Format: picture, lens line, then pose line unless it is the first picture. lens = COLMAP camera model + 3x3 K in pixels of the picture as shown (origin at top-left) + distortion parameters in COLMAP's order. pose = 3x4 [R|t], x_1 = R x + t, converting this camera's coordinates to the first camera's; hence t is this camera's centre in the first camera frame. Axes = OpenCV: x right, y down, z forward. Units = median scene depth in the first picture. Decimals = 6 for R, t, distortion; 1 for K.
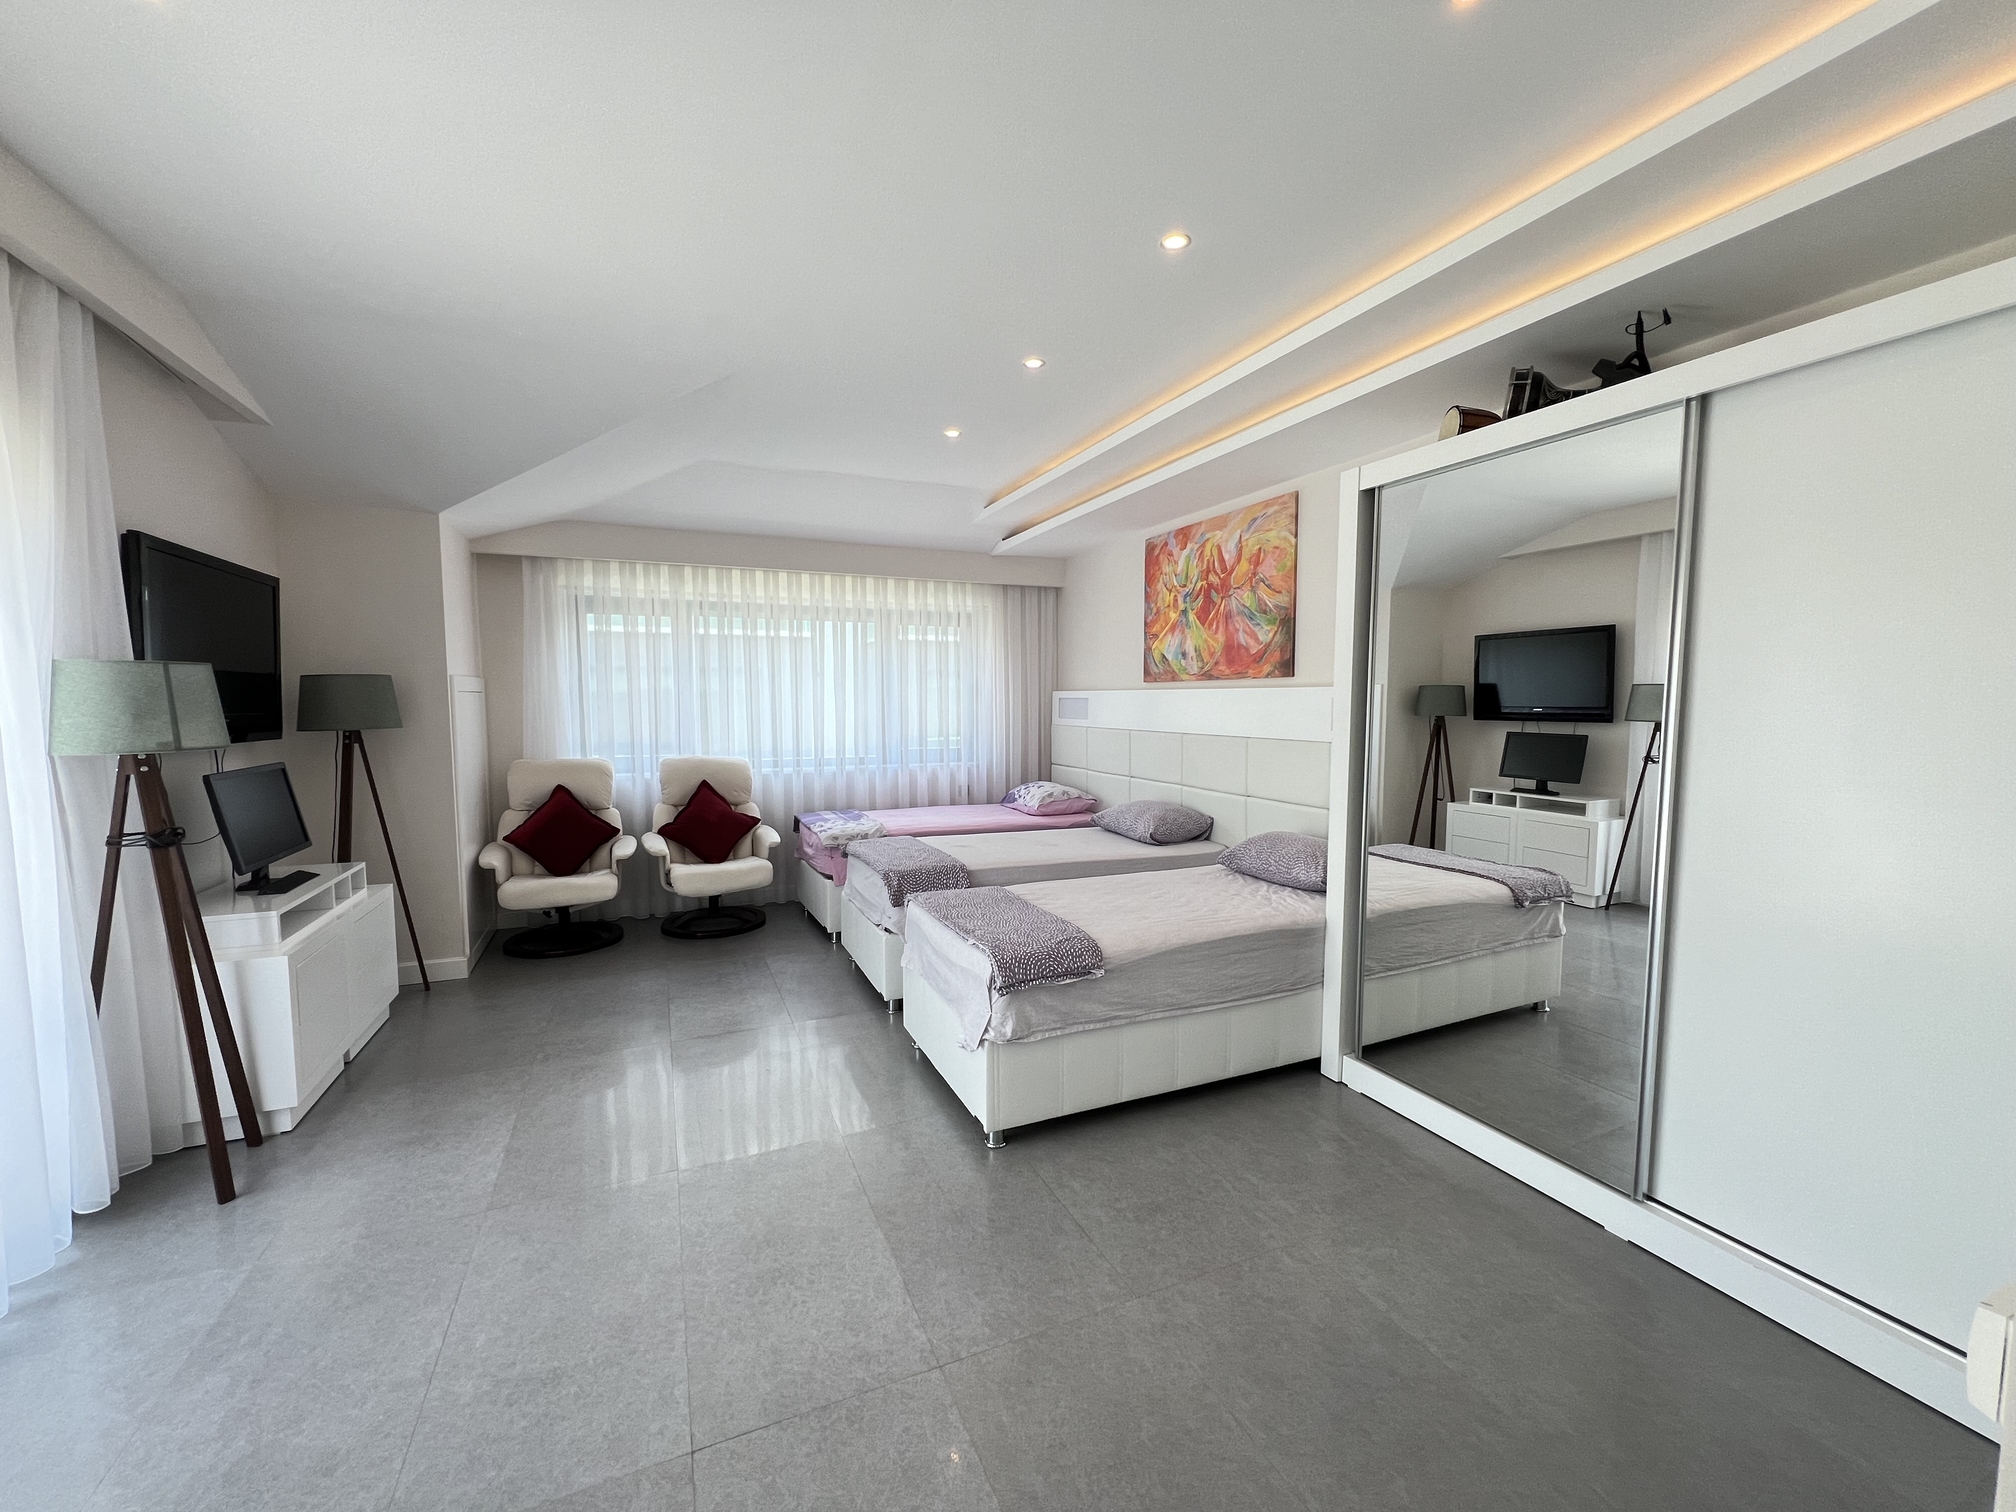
lens RADIAL K [[810.5, 0, 996.1], [0, 810.5, 753.6], [0, 0, 1]] dist [-0.001705, 0.001623]
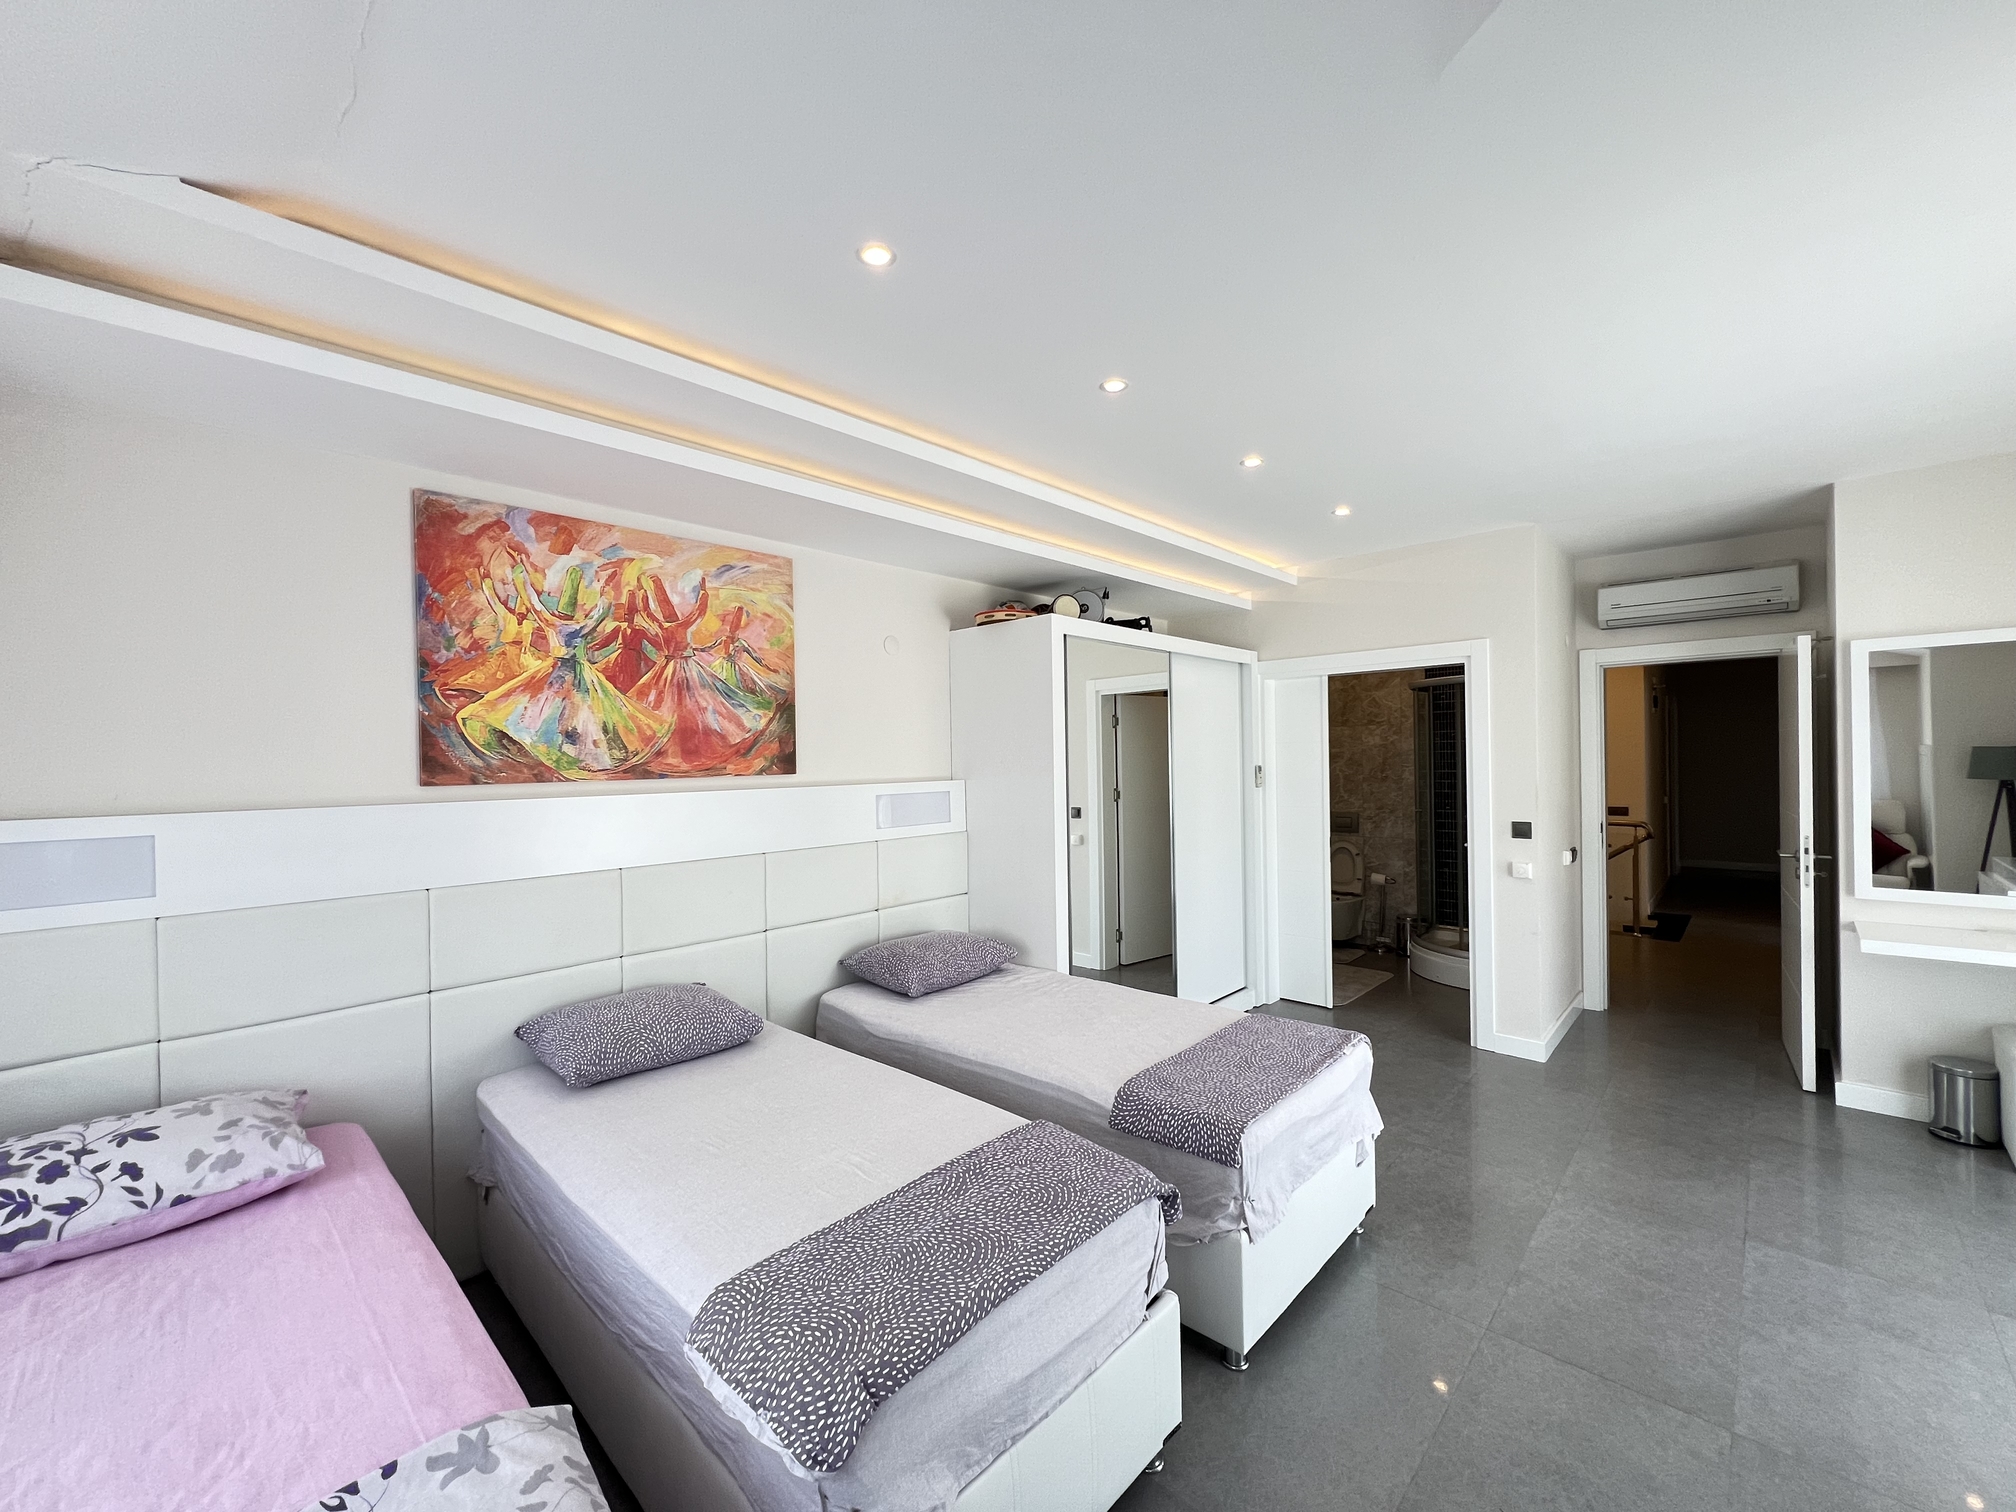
lens RADIAL K [[810.5, 0, 999.3], [0, 810.5, 771.1], [0, 0, 1]] dist [-0.001705, 0.001623]
pose [[-0.394119, 0.006199, 0.919039, -0.437601], [0.090418, 0.995388, 0.032061, -0.092694], [-0.914601, 0.095733, -0.392861, 0.999877]]
